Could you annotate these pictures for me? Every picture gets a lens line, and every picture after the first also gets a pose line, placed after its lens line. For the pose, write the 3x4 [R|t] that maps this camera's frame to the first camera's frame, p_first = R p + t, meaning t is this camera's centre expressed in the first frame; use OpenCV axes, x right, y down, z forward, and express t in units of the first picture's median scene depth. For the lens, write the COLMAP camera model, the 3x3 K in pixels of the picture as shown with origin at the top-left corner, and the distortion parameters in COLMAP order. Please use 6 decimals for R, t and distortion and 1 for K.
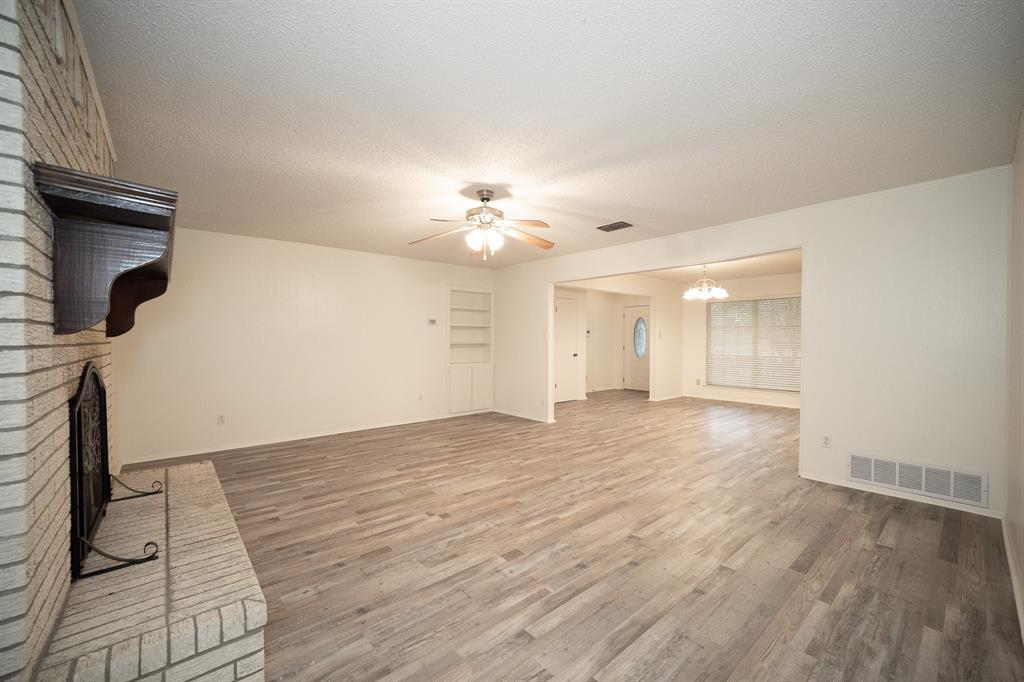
lens RADIAL K [[408.4, 0, 516.2], [0, 408.4, 345.3], [0, 0, 1]] dist [-0.002462, -0.000141]
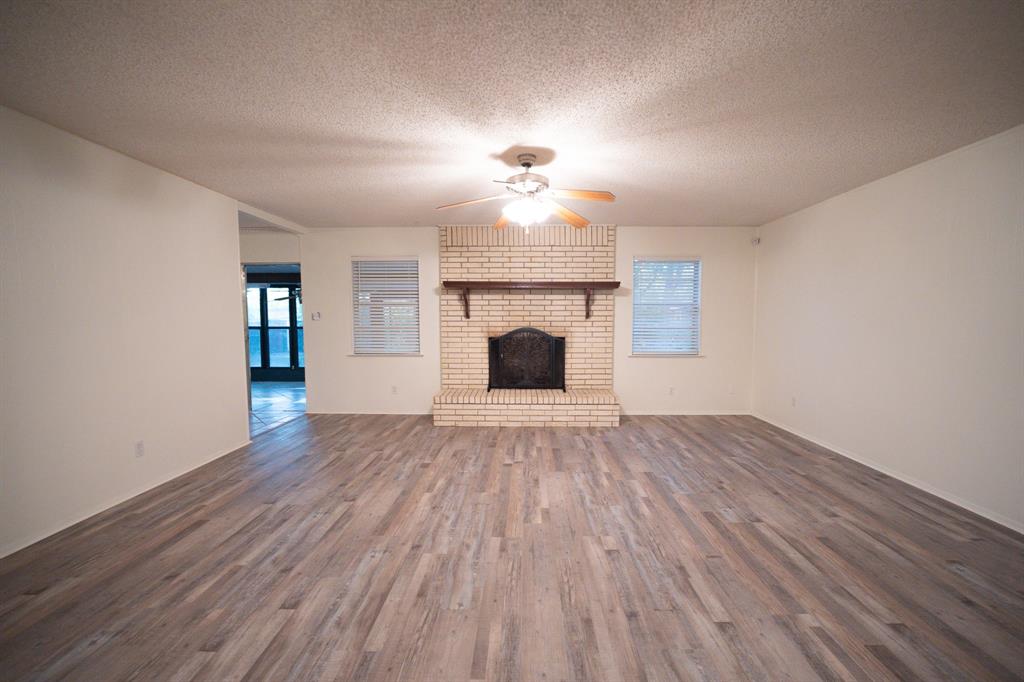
lens RADIAL K [[408.4, 0, 515.4], [0, 408.4, 337.6], [0, 0, 1]] dist [-0.002462, -0.000141]
pose [[-0.666055, 0.040208, -0.744818, 0.601560], [-0.008819, 0.998052, 0.061765, -0.034131], [0.745851, 0.047708, -0.664402, 1.542856]]
